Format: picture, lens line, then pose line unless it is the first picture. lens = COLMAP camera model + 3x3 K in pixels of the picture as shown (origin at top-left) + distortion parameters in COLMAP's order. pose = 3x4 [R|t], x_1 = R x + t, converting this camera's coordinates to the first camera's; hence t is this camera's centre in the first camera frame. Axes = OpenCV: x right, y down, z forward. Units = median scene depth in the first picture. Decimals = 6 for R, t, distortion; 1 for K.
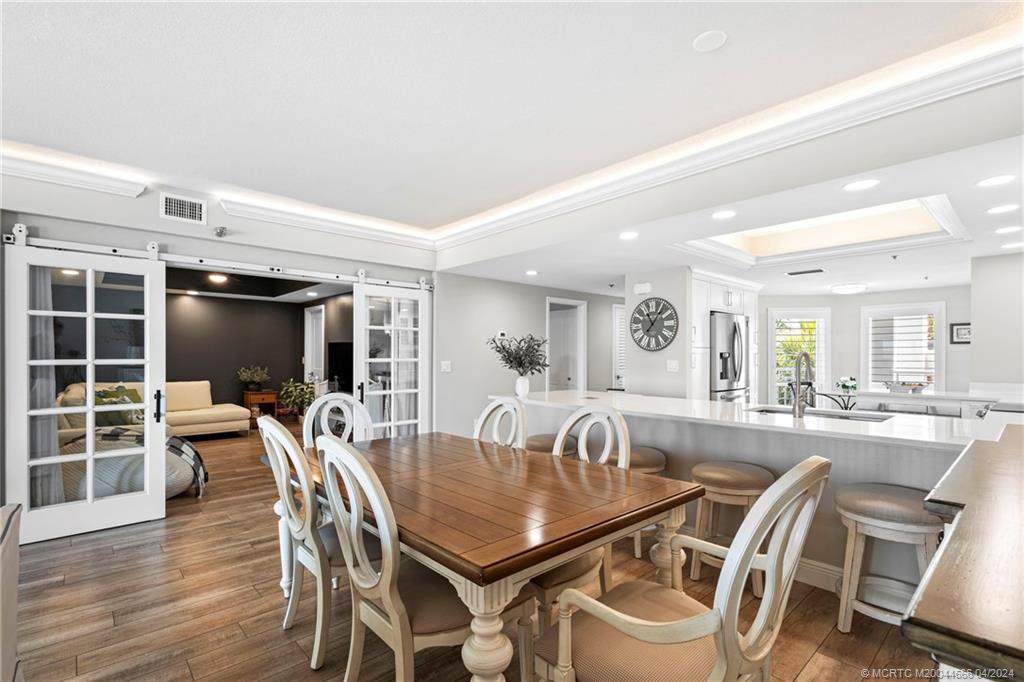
lens RADIAL K [[475.9, 0, 511.3], [0, 475.9, 352.3], [0, 0, 1]] dist [0.004106, 0.000240]
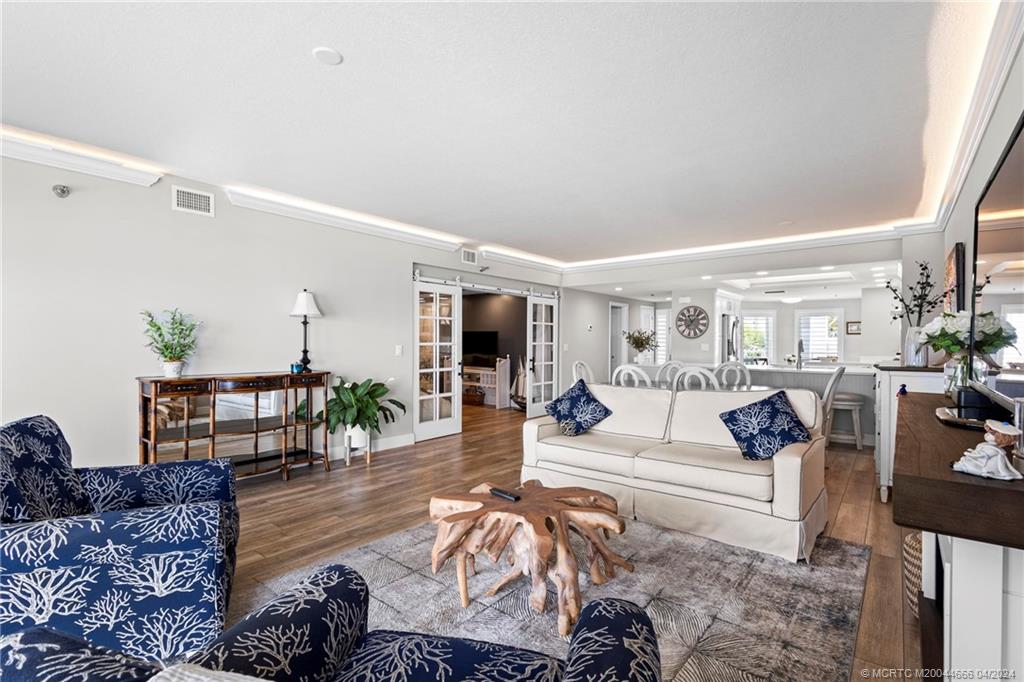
lens RADIAL K [[470.1, 0, 511.2], [0, 470.1, 344.5], [0, 0, 1]] dist [0.000346, 0.000274]
pose [[0.988601, 0.000331, 0.150561, -0.562787], [-0.002544, 0.999892, 0.014509, -0.003034], [-0.150540, -0.014726, 0.988494, -0.515823]]
